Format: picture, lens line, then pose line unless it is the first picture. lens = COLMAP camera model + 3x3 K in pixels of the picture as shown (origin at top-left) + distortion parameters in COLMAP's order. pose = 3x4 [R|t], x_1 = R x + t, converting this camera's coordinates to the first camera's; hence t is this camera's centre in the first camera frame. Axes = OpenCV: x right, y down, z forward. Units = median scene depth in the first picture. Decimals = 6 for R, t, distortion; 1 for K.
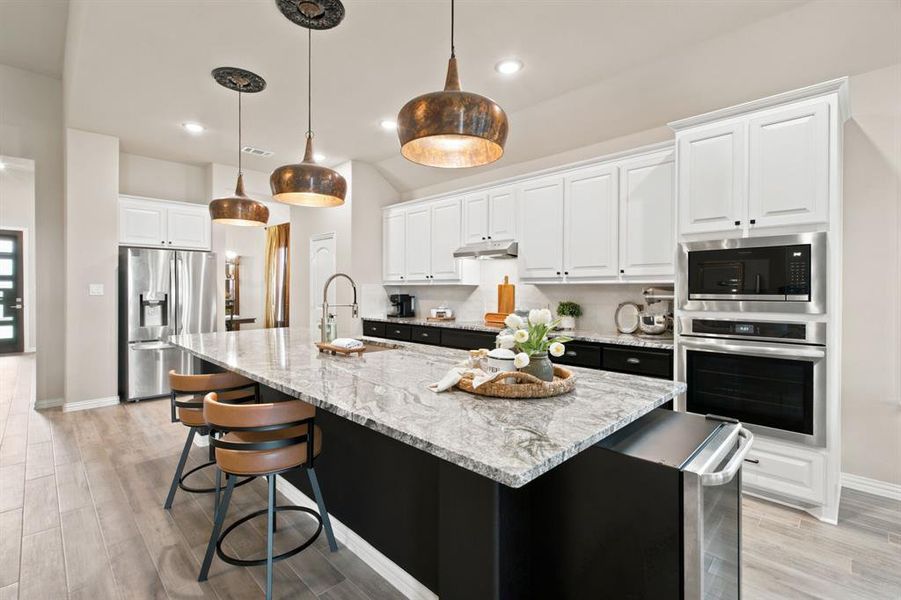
lens RADIAL K [[410.5, 0, 451.4], [0, 410.5, 288.6], [0, 0, 1]] dist [0.002017, -0.000046]
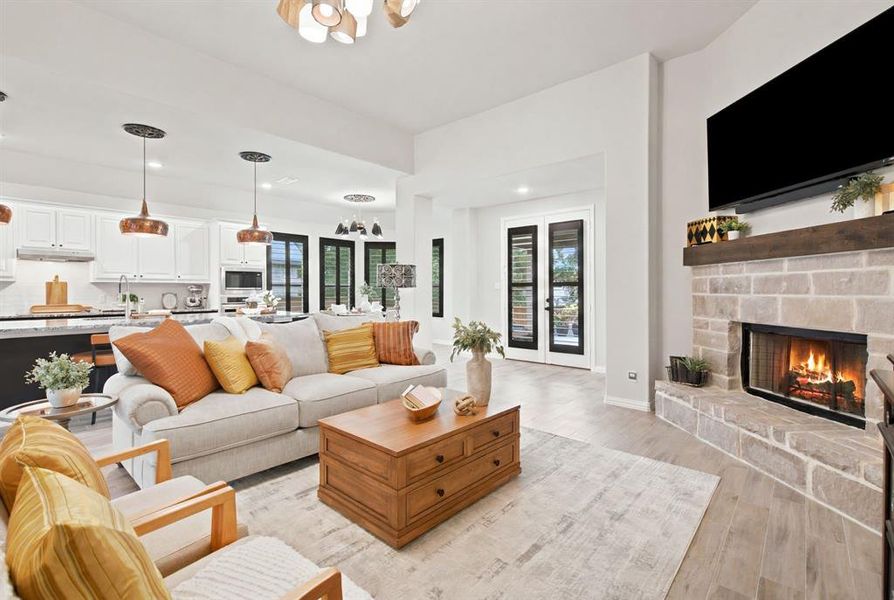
lens RADIAL K [[411.8, 0, 447.2], [0, 411.8, 291.4], [0, 0, 1]] dist [0.003058, -0.000173]
pose [[-0.058232, -0.003195, 0.998298, -1.238201], [0.002675, 0.999991, 0.003356, 0.018805], [-0.998299, 0.002866, -0.058223, -0.136541]]
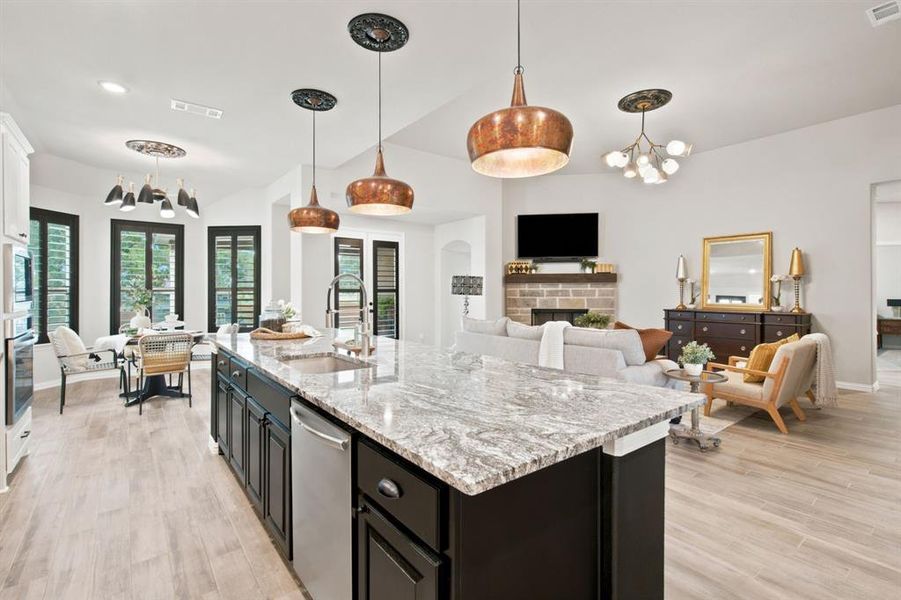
lens RADIAL K [[414.7, 0, 449.8], [0, 414.7, 289.5], [0, 0, 1]] dist [0.001814, -0.000211]
pose [[-0.991116, 0.001522, 0.132992, -0.364091], [0.001164, 0.999995, -0.002767, -0.000323], [-0.132996, -0.002588, -0.991113, 1.124993]]
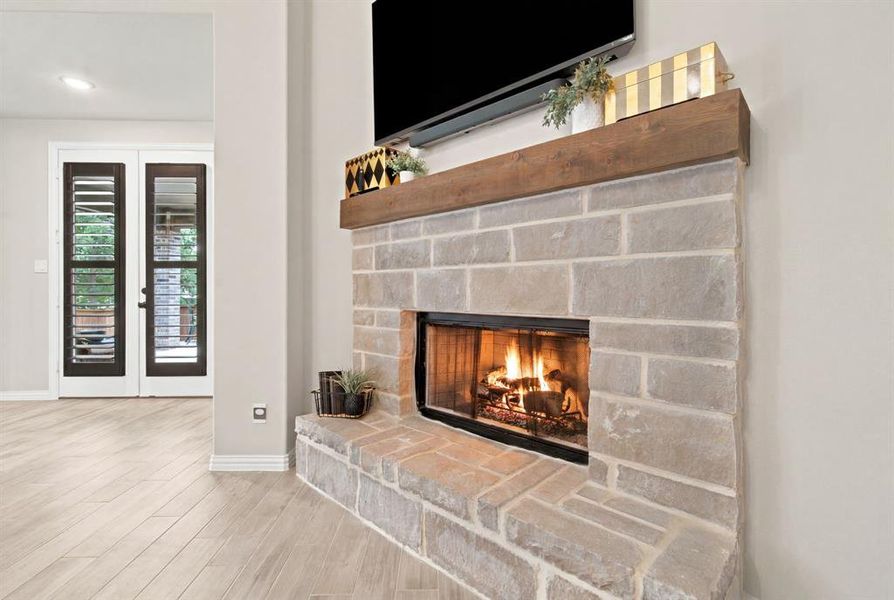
lens RADIAL K [[411.8, 0, 447.2], [0, 411.8, 291.4], [0, 0, 1]] dist [0.003058, -0.000173]
pose [[-0.720143, -0.000714, 0.693825, -0.877821], [-0.001101, 0.999999, -0.000114, 0.056093], [-0.693824, -0.000846, -0.720144, -0.392367]]
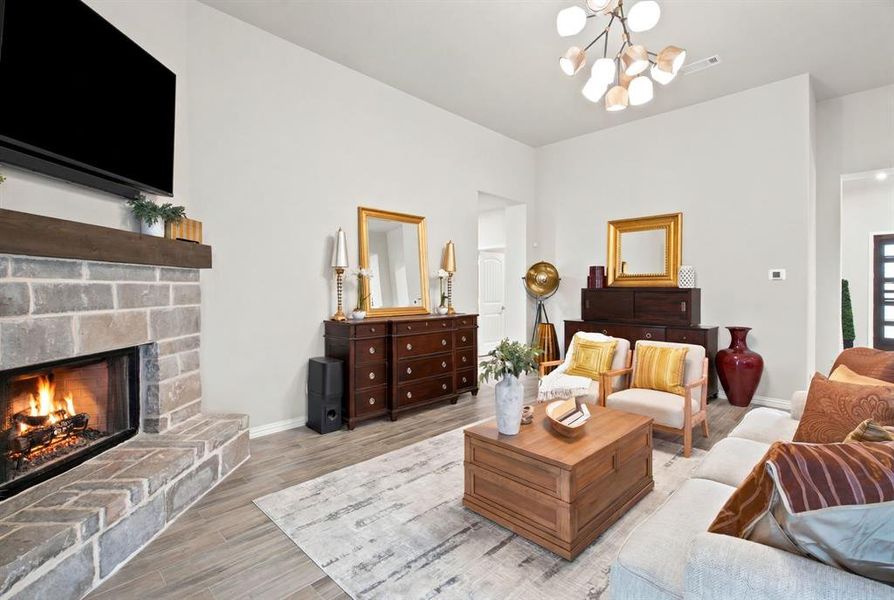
lens RADIAL K [[411.8, 0, 447.2], [0, 411.8, 291.4], [0, 0, 1]] dist [0.003058, -0.000173]
pose [[-0.004737, 0.004675, -0.999978, -0.115899], [-0.002339, 0.999986, 0.004686, 0.000927], [0.999986, 0.002361, -0.004726, -0.294890]]
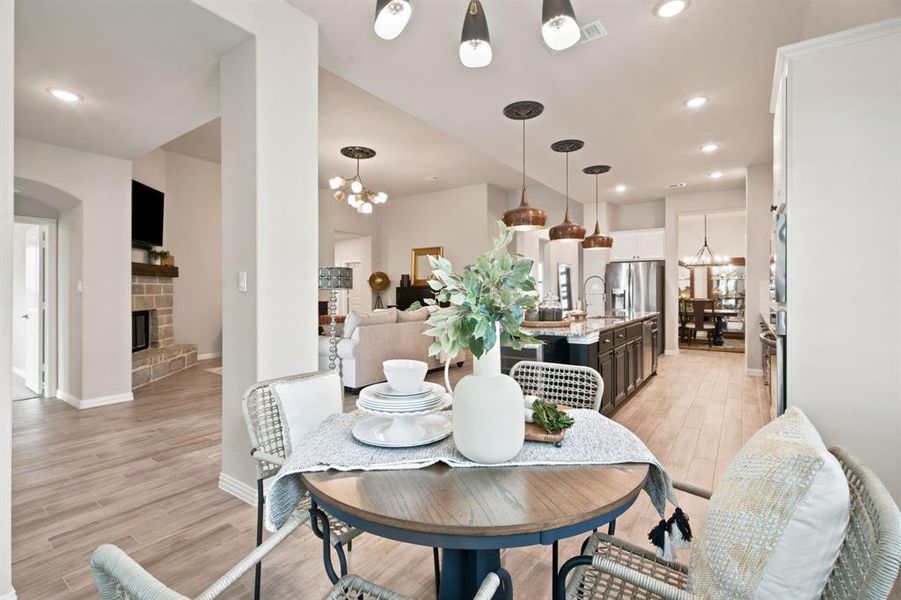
lens RADIAL K [[410.5, 0, 451.4], [0, 410.5, 288.6], [0, 0, 1]] dist [0.002017, -0.000046]
pose [[0.157517, -0.006366, -0.987496, 0.856728], [0.001995, 0.999979, -0.006128, 0.018675], [0.987514, -0.001005, 0.157527, 0.062423]]
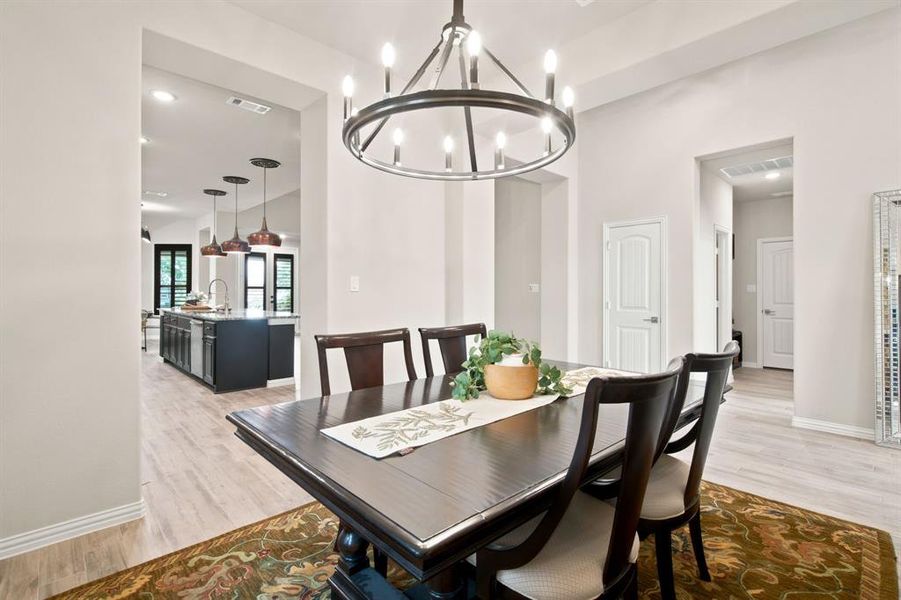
lens RADIAL K [[424.4, 0, 452.9], [0, 424.4, 287.0], [0, 0, 1]] dist [0.001295, 0.000010]
pose [[-0.999552, -0.004218, 0.029642, -1.002226], [-0.004504, 0.999944, -0.009577, 0.014241], [-0.029600, -0.009706, -0.999515, 2.030468]]
